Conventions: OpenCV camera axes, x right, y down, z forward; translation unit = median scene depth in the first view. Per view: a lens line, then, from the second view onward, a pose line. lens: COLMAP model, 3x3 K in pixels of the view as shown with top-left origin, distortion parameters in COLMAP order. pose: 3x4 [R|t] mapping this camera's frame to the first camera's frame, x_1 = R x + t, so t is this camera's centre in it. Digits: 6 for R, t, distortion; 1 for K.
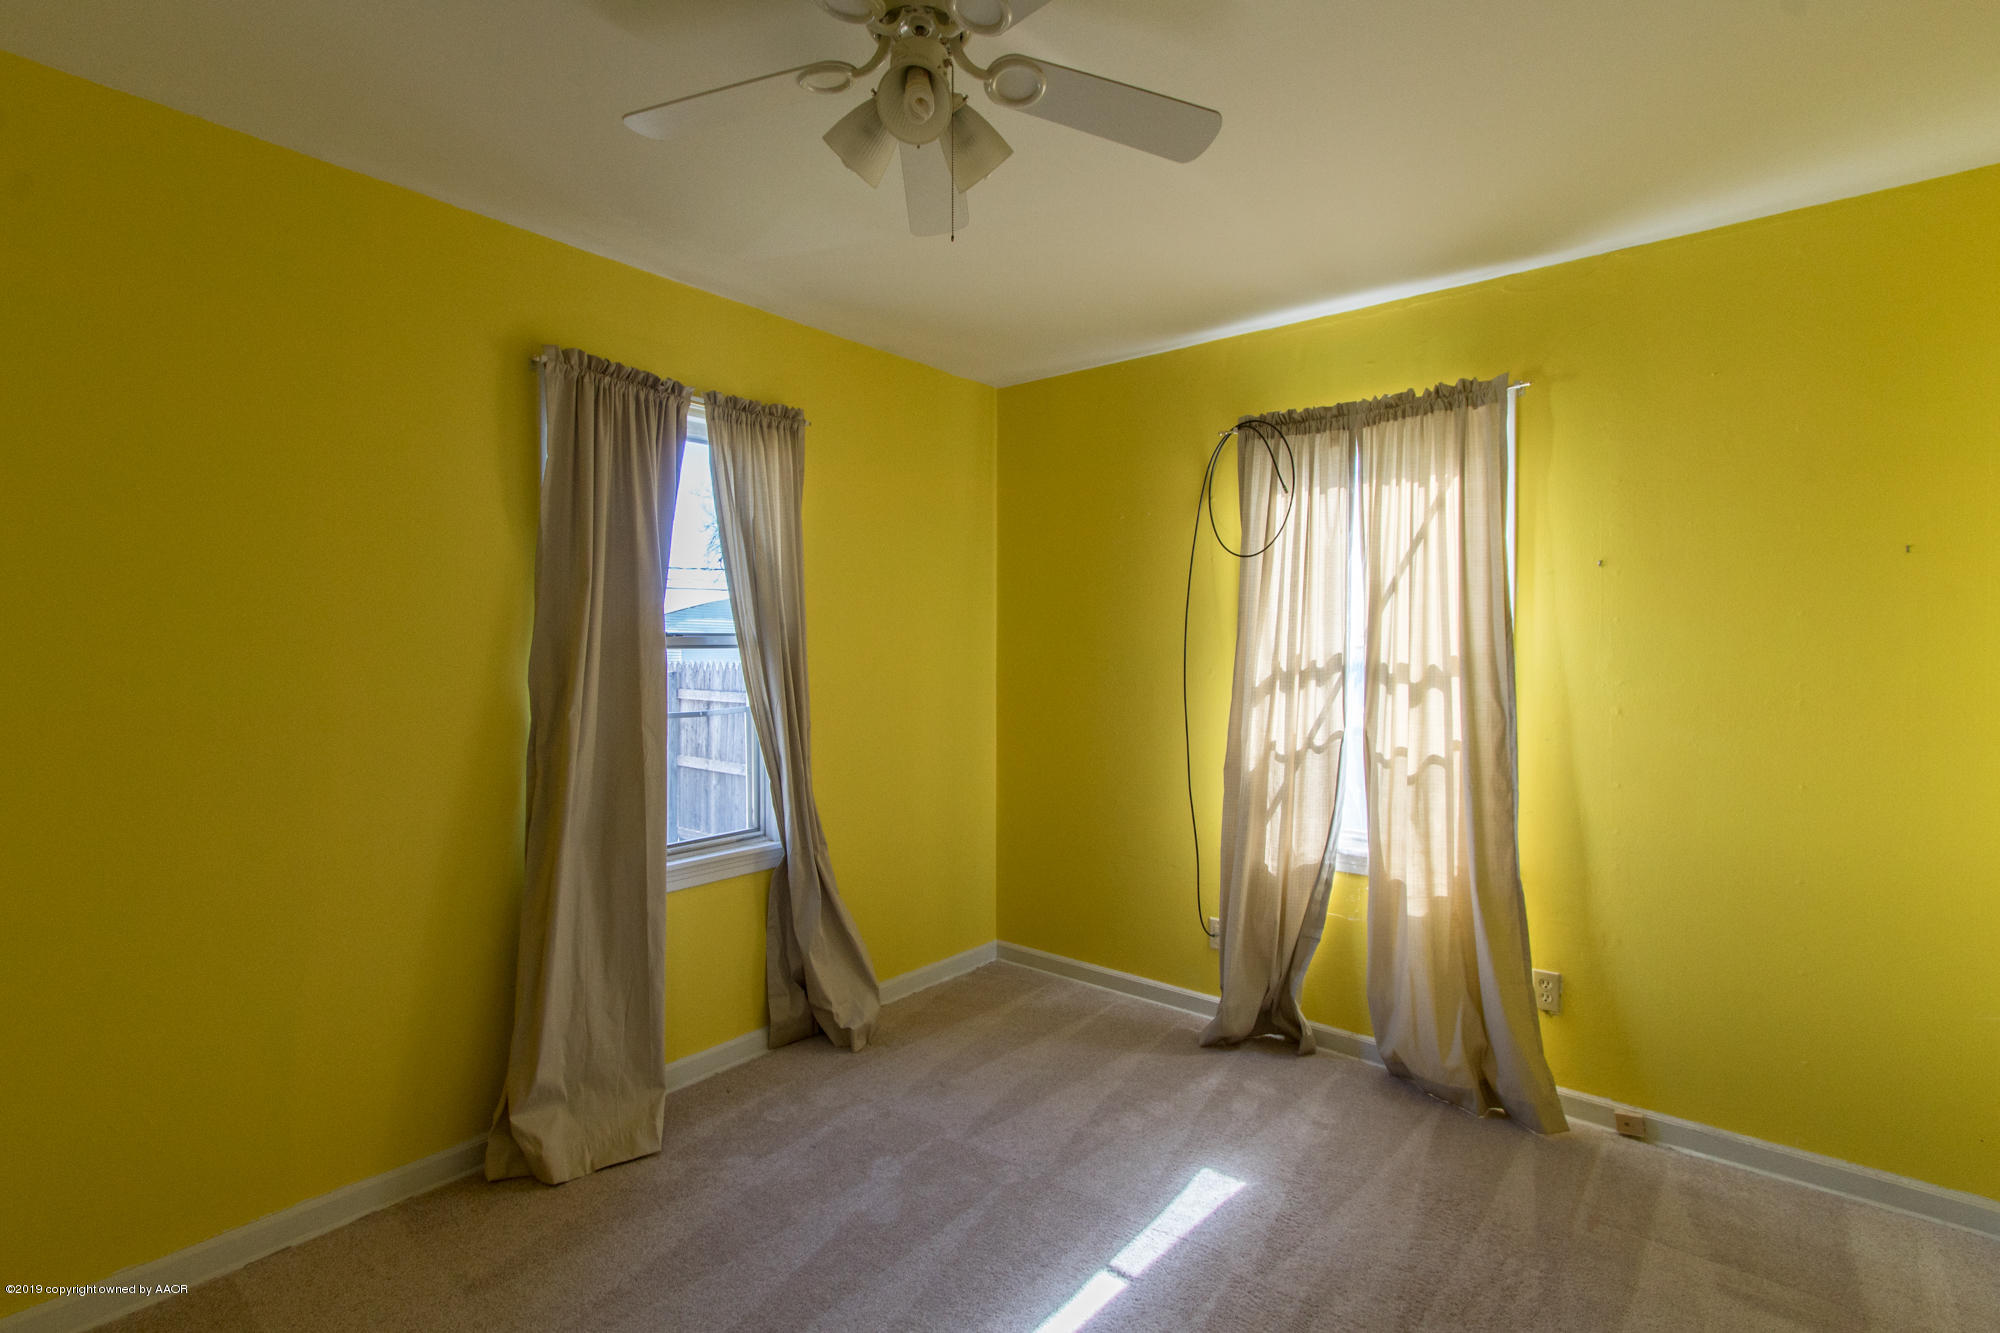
lens RADIAL K [[923.1, 0, 1000.0], [0, 923.1, 666.5], [0, 0, 1]] dist [-0.002976, -0.000425]
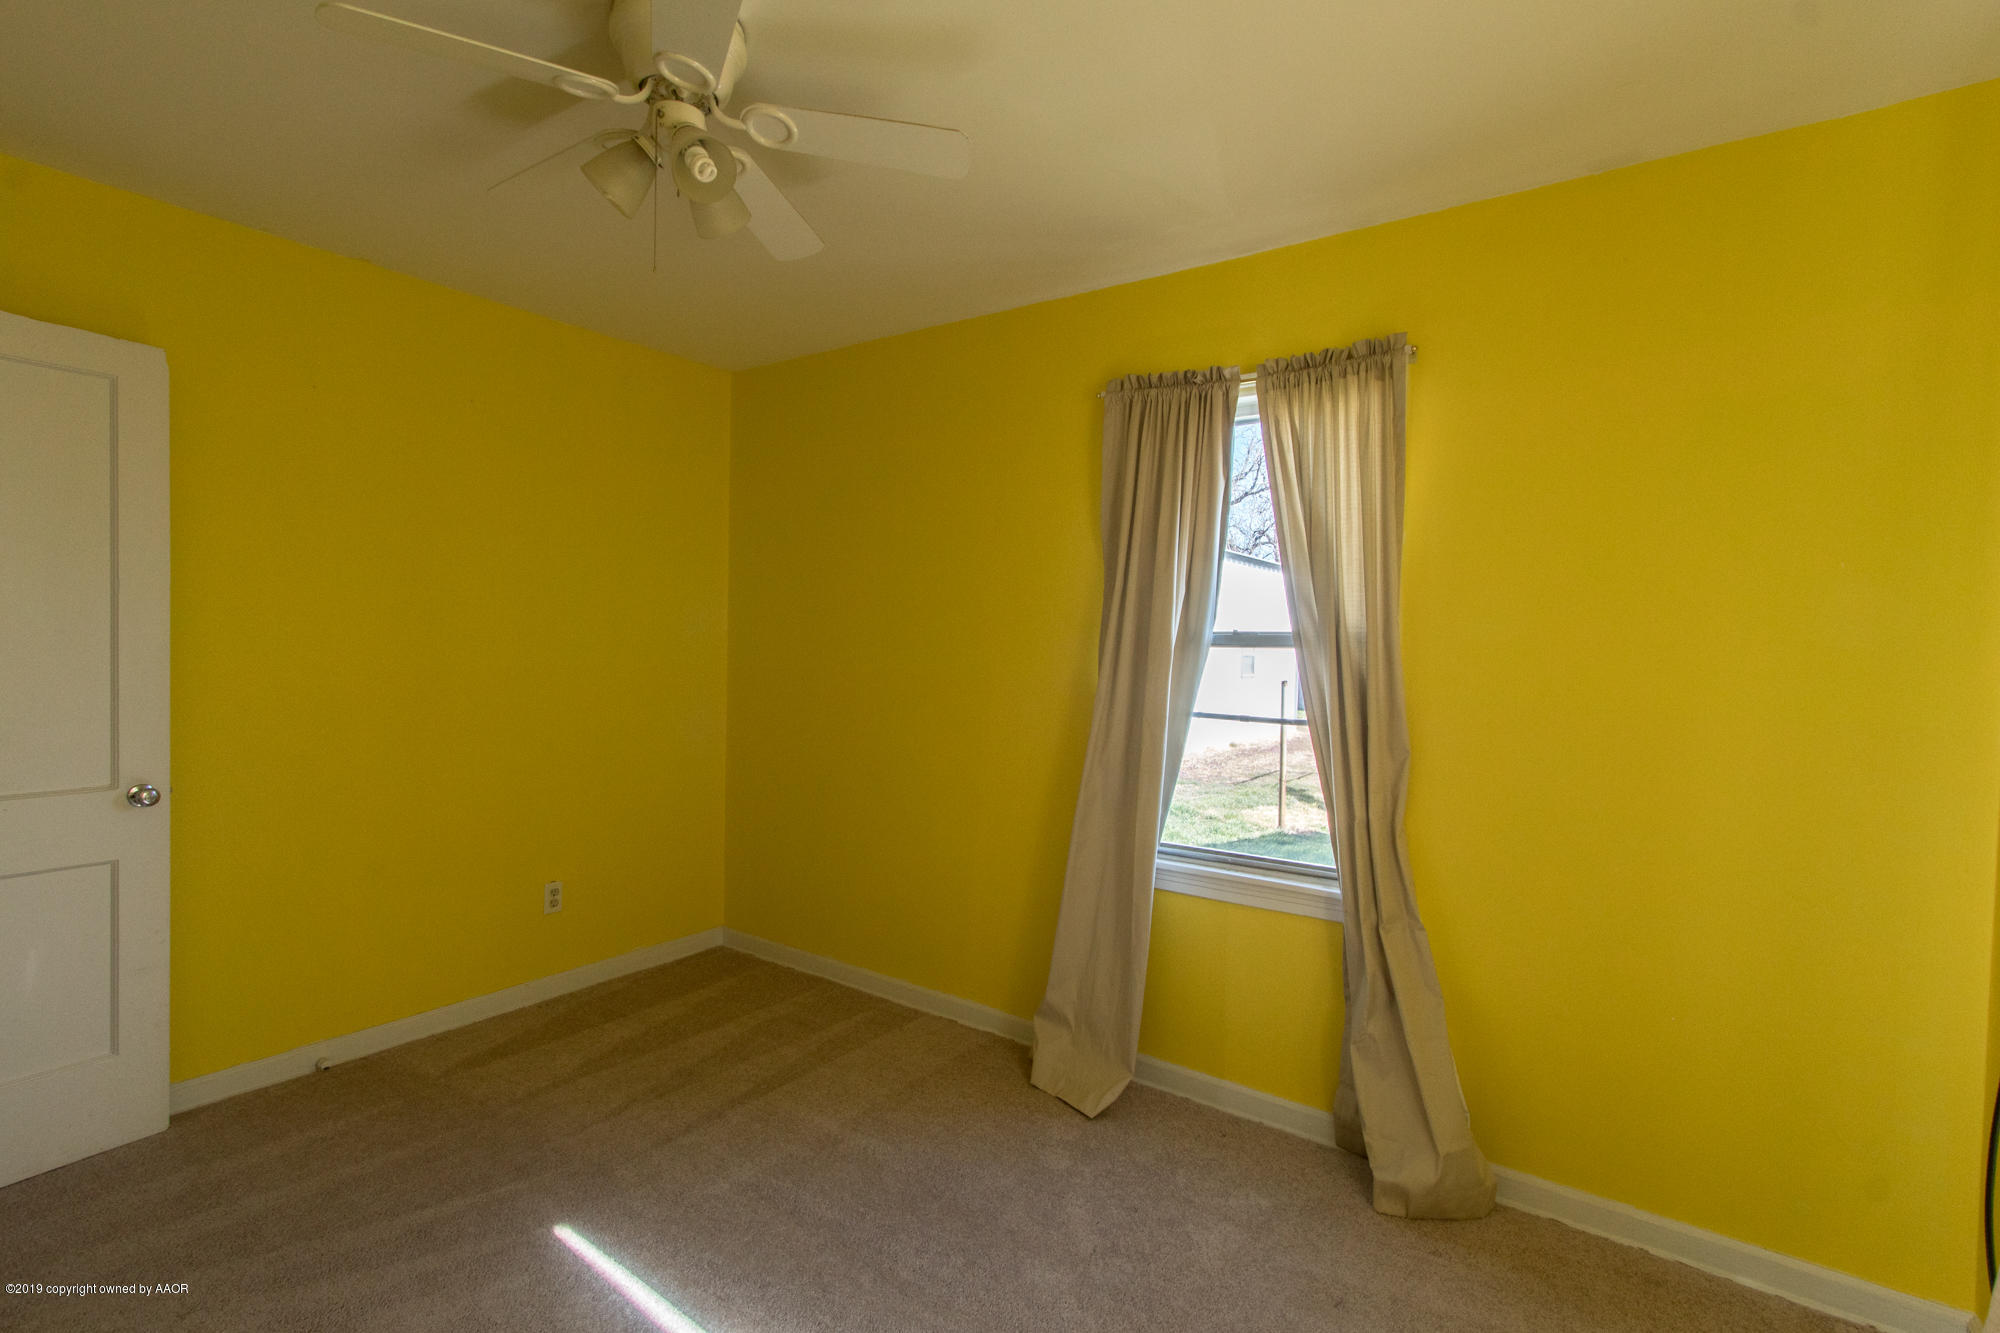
lens RADIAL K [[923.1, 0, 1000.0], [0, 923.1, 666.5], [0, 0, 1]] dist [-0.002976, -0.000425]
pose [[0.055179, 0.030073, -0.998023, 0.584038], [-0.038566, 0.998865, 0.027966, -0.017104], [0.997731, 0.036946, 0.056276, 0.712636]]
